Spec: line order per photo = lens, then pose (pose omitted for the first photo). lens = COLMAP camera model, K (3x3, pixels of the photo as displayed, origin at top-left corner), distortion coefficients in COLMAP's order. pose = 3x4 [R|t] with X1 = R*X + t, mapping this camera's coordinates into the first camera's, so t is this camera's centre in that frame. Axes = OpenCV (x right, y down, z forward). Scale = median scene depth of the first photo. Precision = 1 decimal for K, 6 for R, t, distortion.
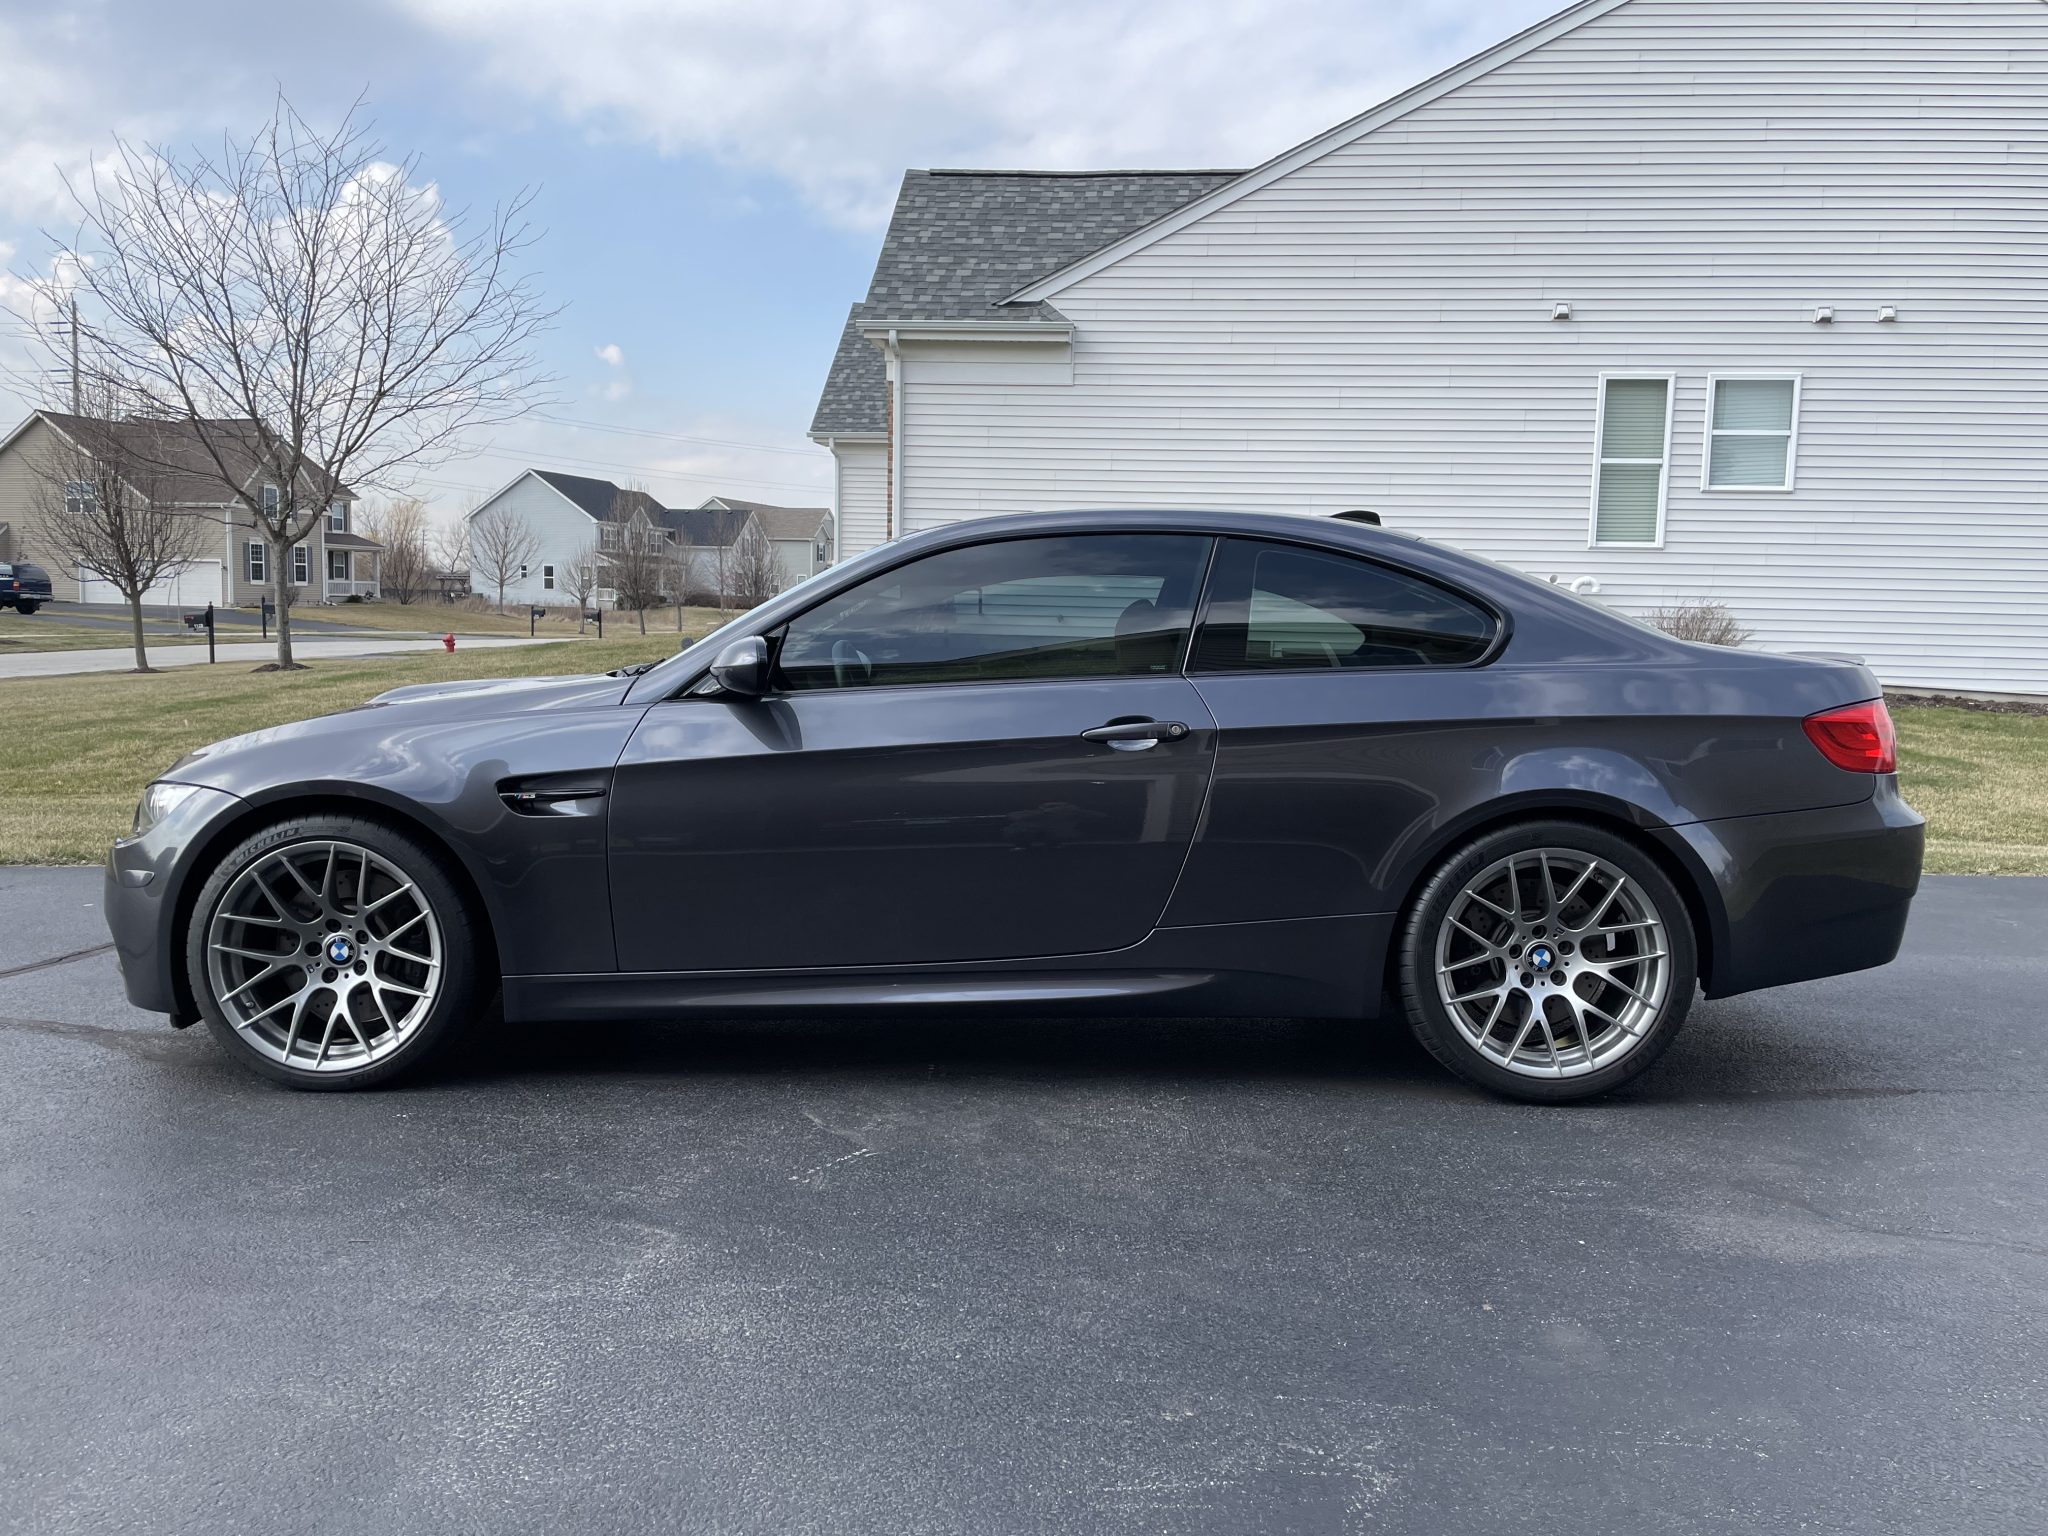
lens RADIAL K [[1555.7, 0, 1021.9], [0, 1555.7, 754.9], [0, 0, 1]] dist [0.087754, -0.122752]
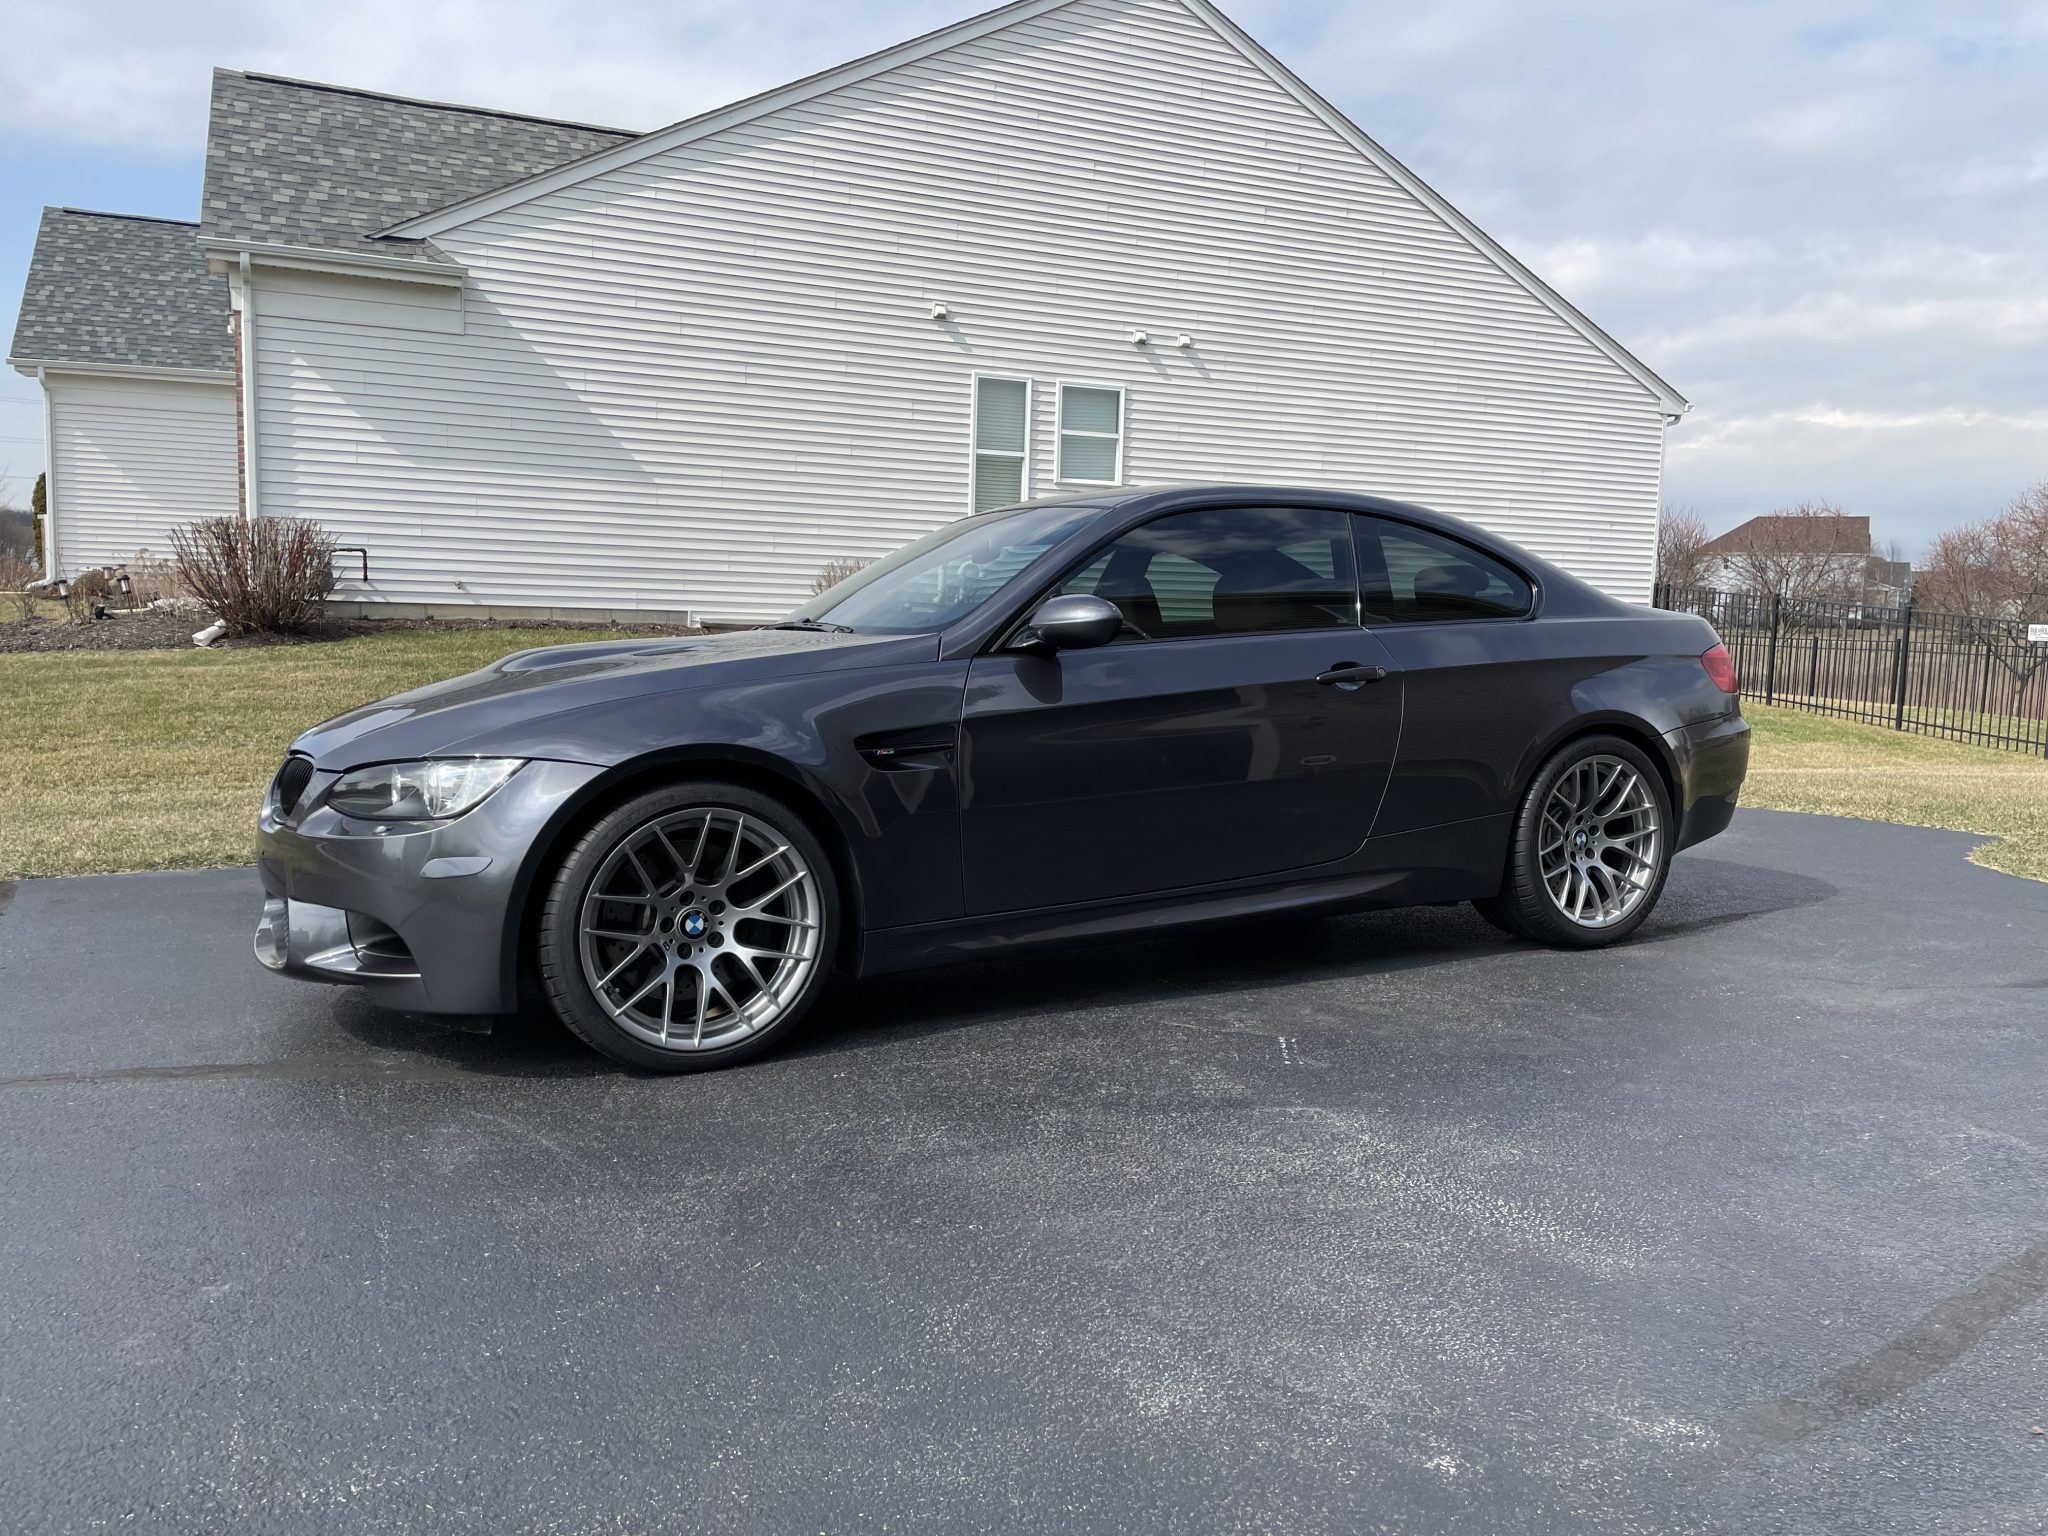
lens RADIAL K [[1555.7, 0, 1038.4], [0, 1555.7, 765.3], [0, 0, 1]] dist [0.087754, -0.122752]
pose [[0.863724, -0.049187, 0.501559, -0.162701], [0.037981, 0.998749, 0.032538, 0.001325], [-0.502531, -0.009054, 0.864512, 0.018459]]
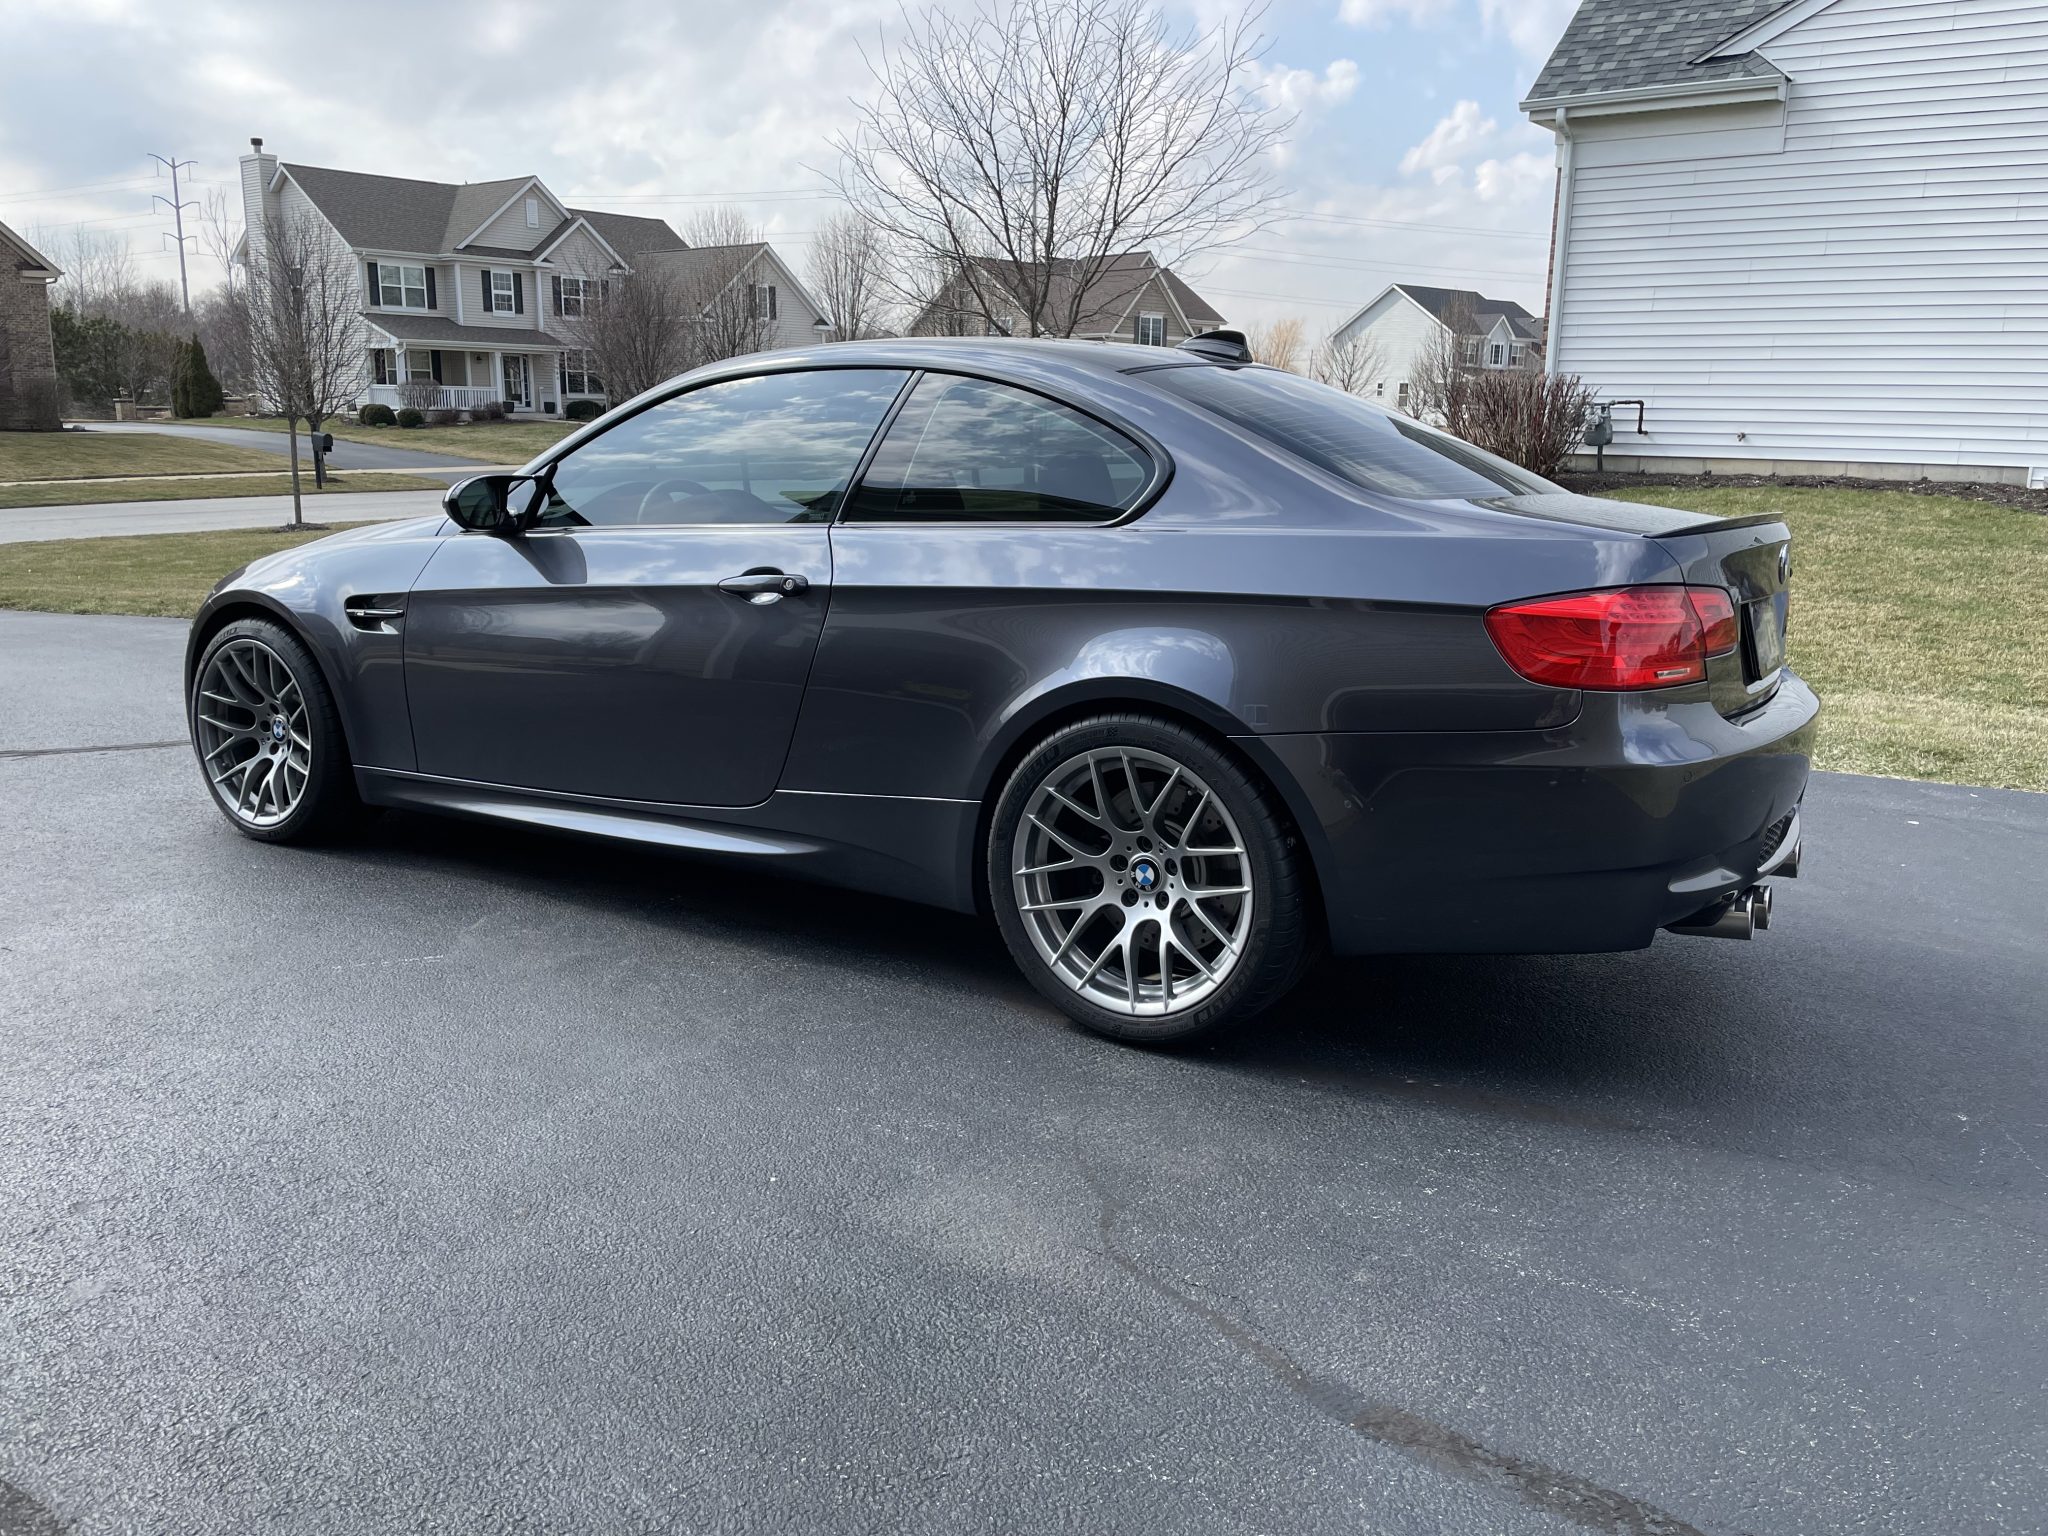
lens RADIAL K [[1555.7, 0, 1011.7], [0, 1555.7, 738.4], [0, 0, 1]] dist [0.087754, -0.122752]
pose [[0.850692, 0.098777, -0.516301, 0.155653], [-0.044405, 0.992179, 0.116655, -0.008705], [0.523786, -0.076312, 0.848425, 0.056375]]
